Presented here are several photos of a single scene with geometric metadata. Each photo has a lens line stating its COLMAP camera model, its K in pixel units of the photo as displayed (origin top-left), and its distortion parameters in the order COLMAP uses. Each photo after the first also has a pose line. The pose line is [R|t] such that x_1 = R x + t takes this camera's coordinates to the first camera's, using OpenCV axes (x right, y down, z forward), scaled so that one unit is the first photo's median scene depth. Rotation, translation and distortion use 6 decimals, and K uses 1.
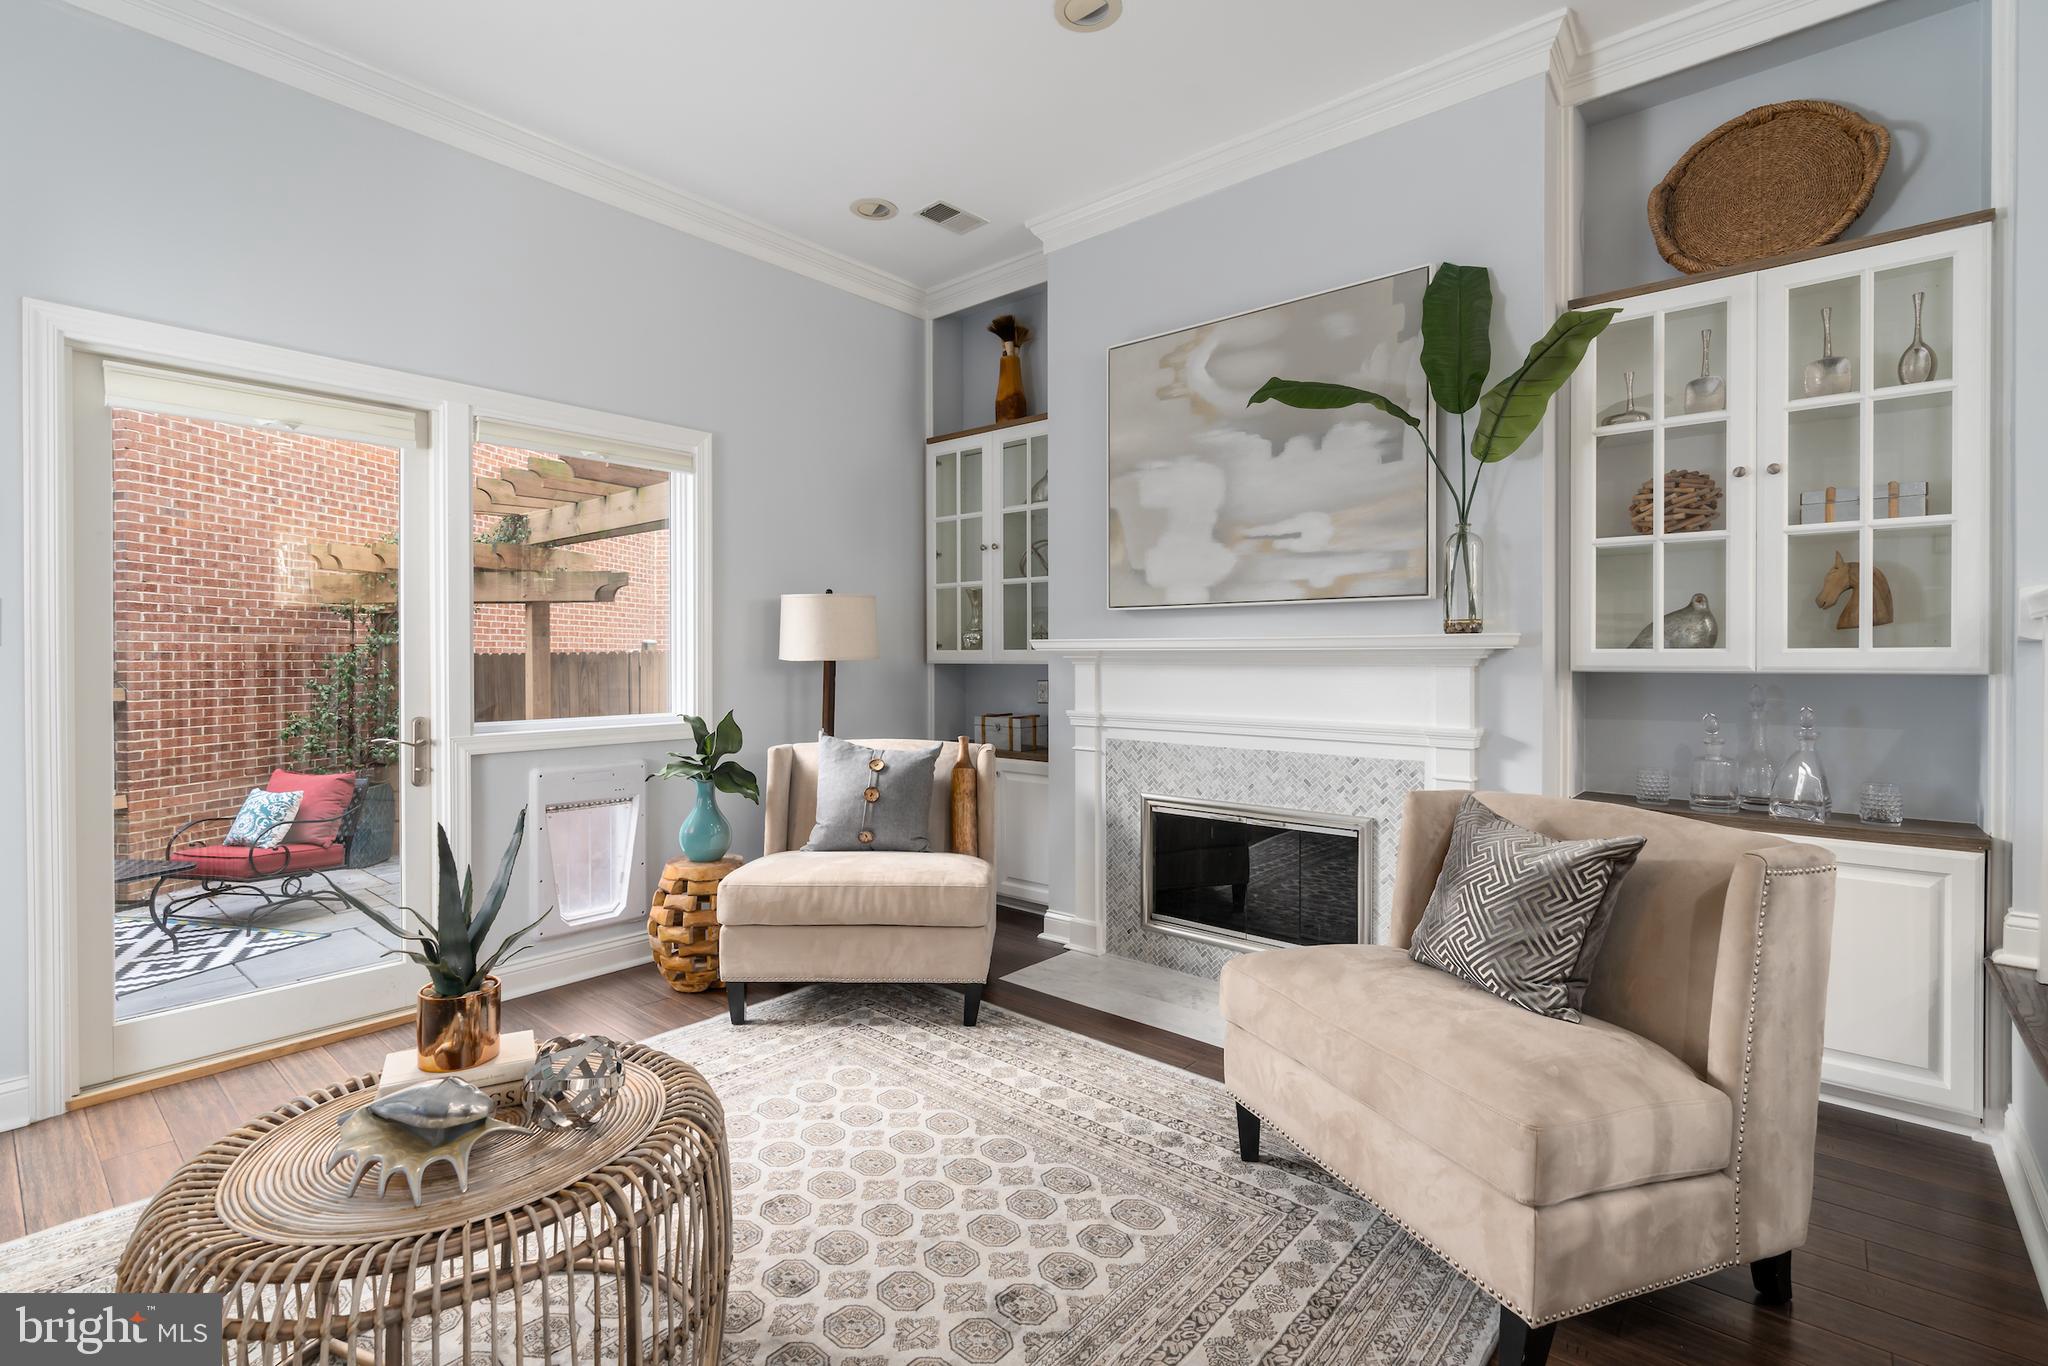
lens RADIAL K [[932.9, 0, 1026.0], [0, 932.9, 665.0], [0, 0, 1]] dist [-0.005102, 0.000210]
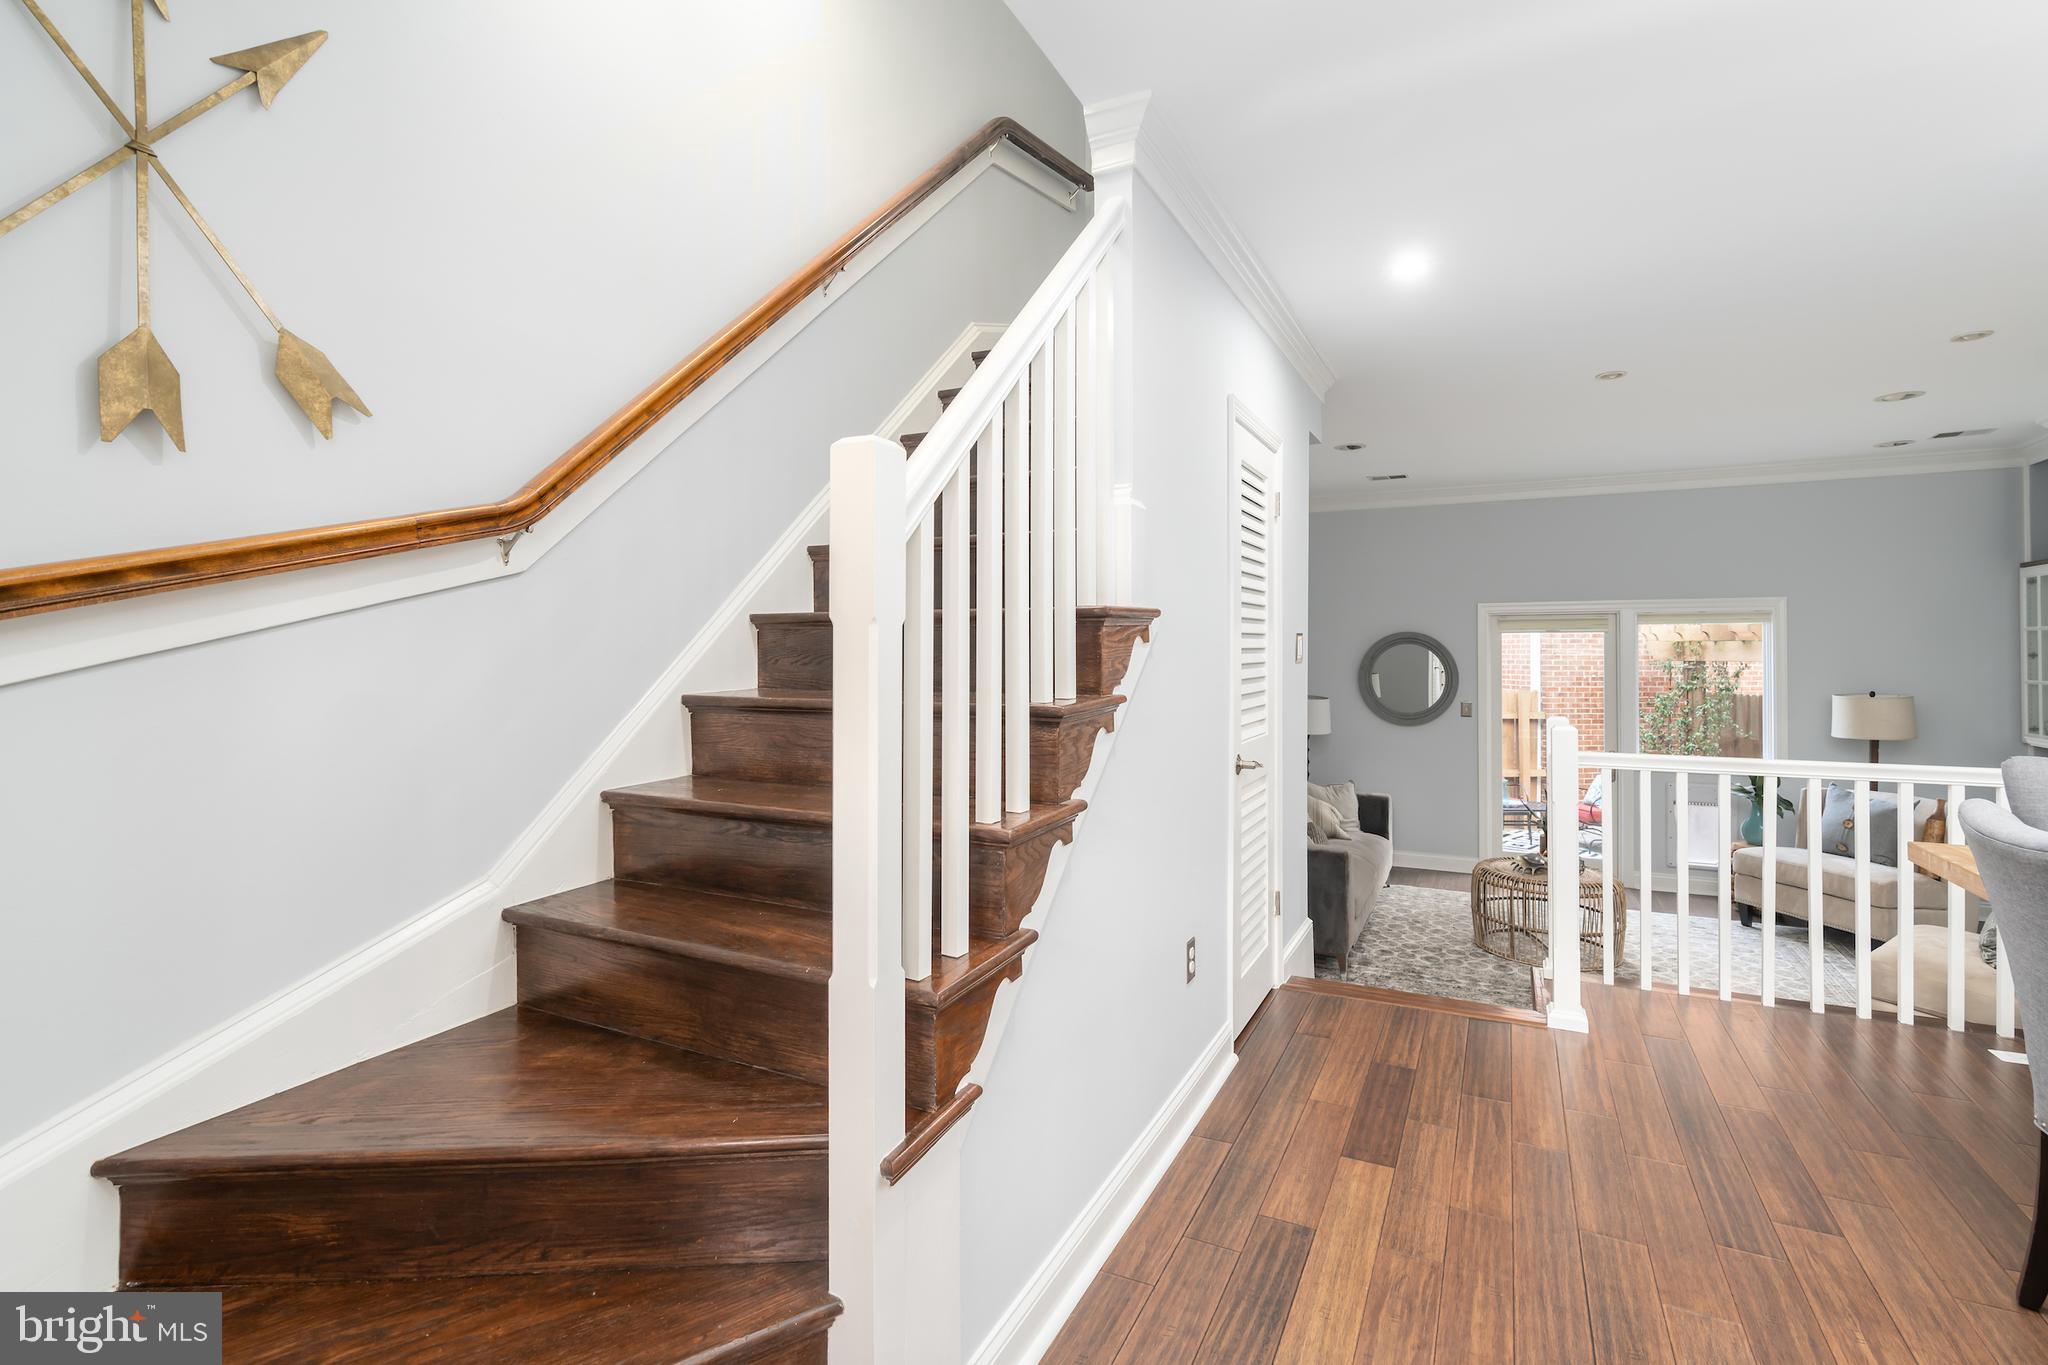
lens RADIAL K [[922.5, 0, 1051.8], [0, 922.5, 652.6], [0, 0, 1]] dist [-0.001316, 0.000304]
pose [[0.253035, -0.000991, -0.967457, 0.805575], [-0.008054, 0.999963, -0.003130, -0.113888], [0.967424, 0.008584, 0.253017, -0.605433]]
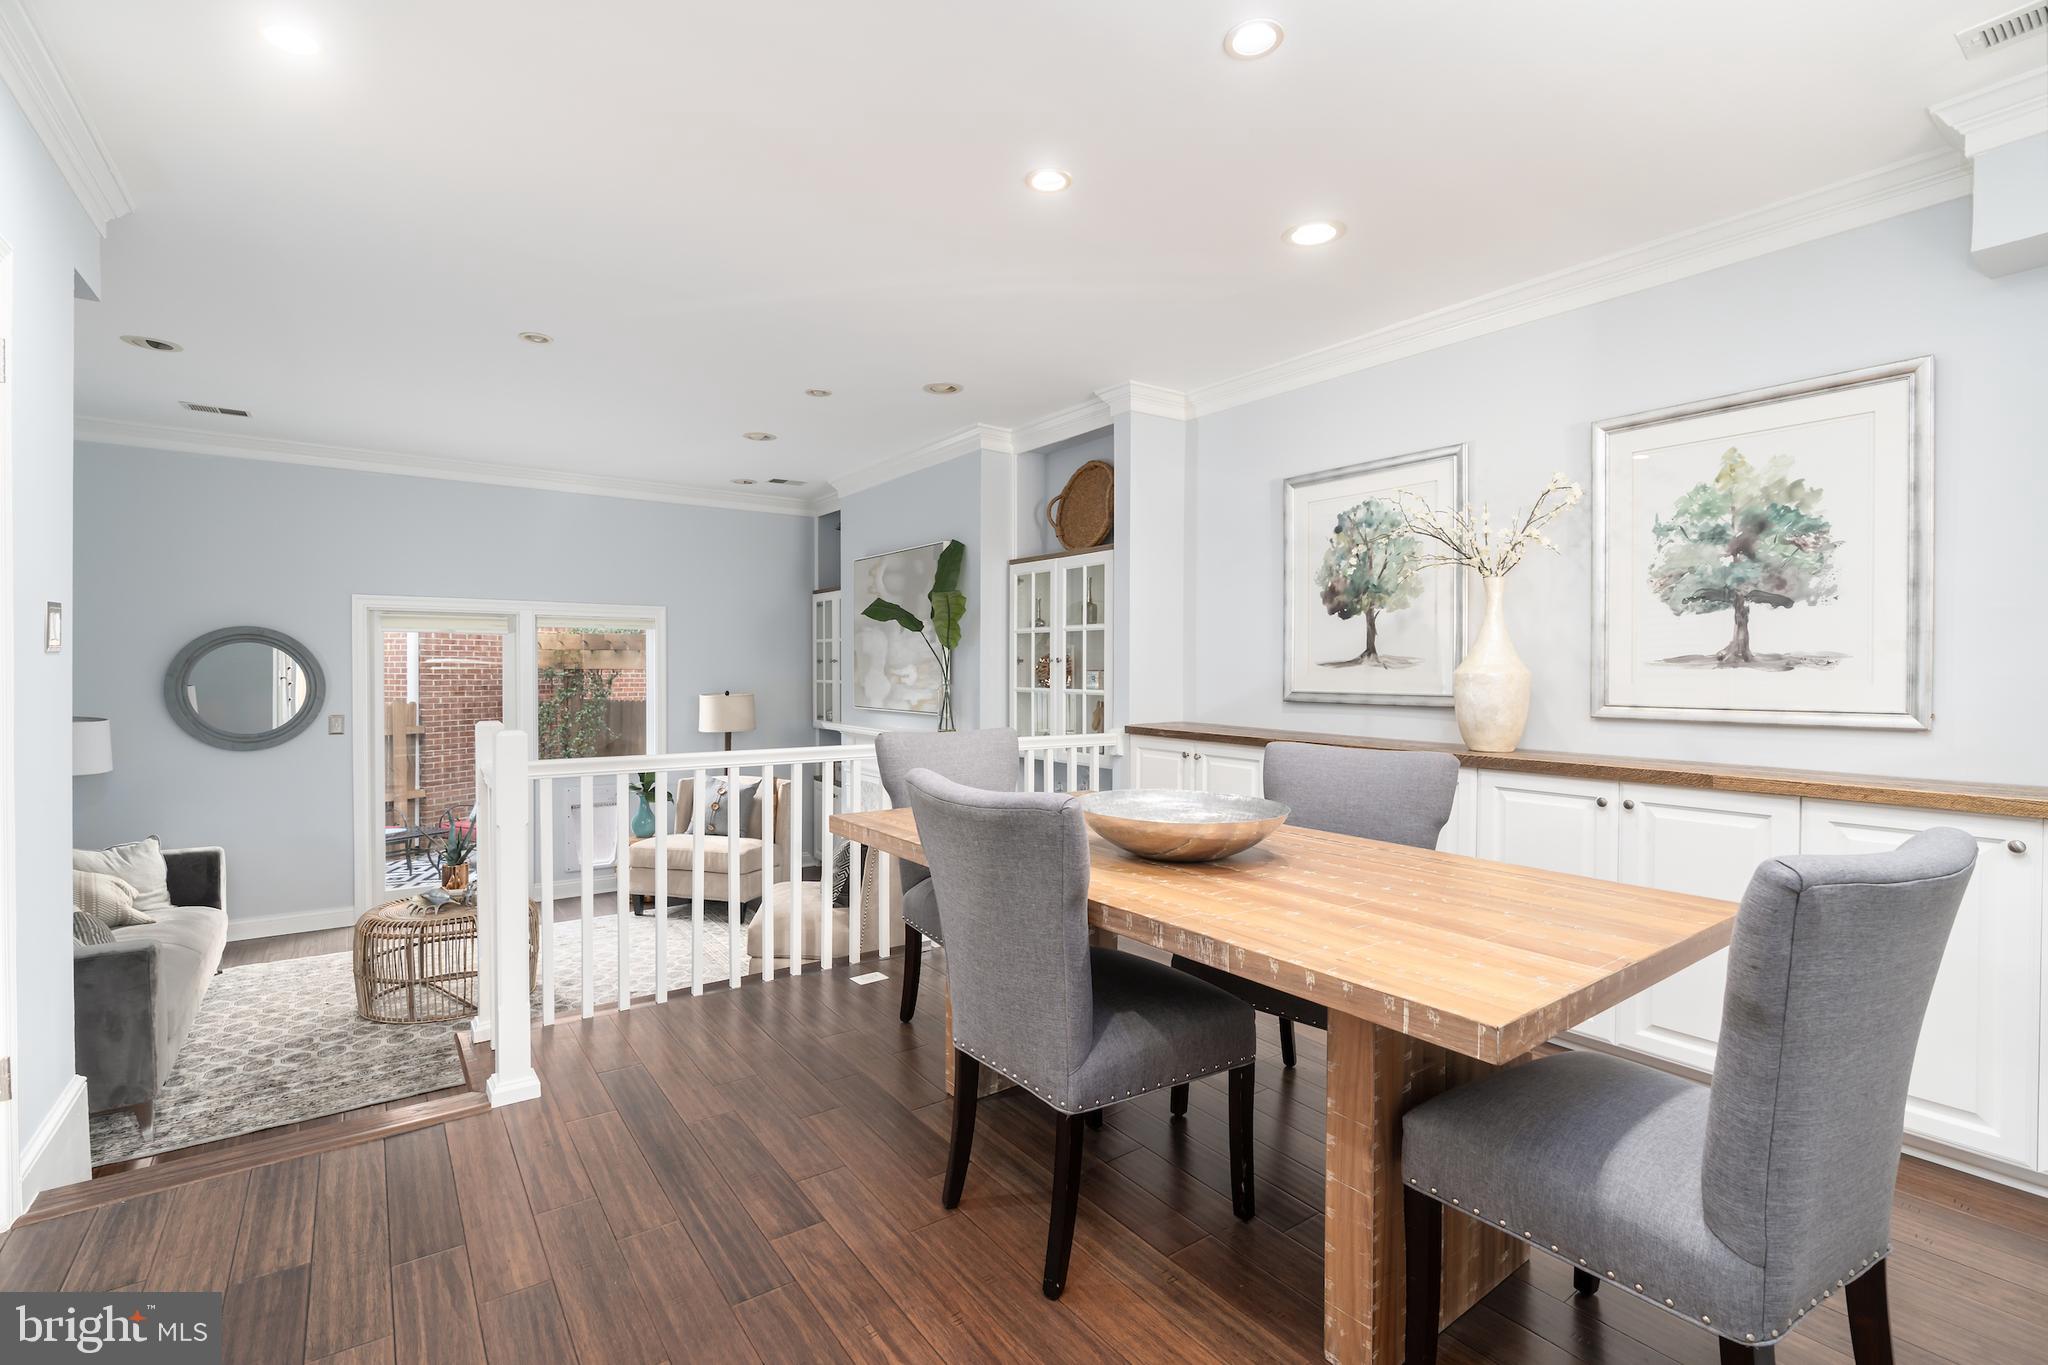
lens RADIAL K [[927.7, 0, 1014.4], [0, 927.7, 678.0], [0, 0, 1]] dist [-0.003258, 0.001152]
pose [[0.970859, 0.005235, -0.239596, 0.666811], [-0.004900, 0.999986, 0.001990, -0.098952], [0.239603, -0.000758, 0.970871, -0.532449]]
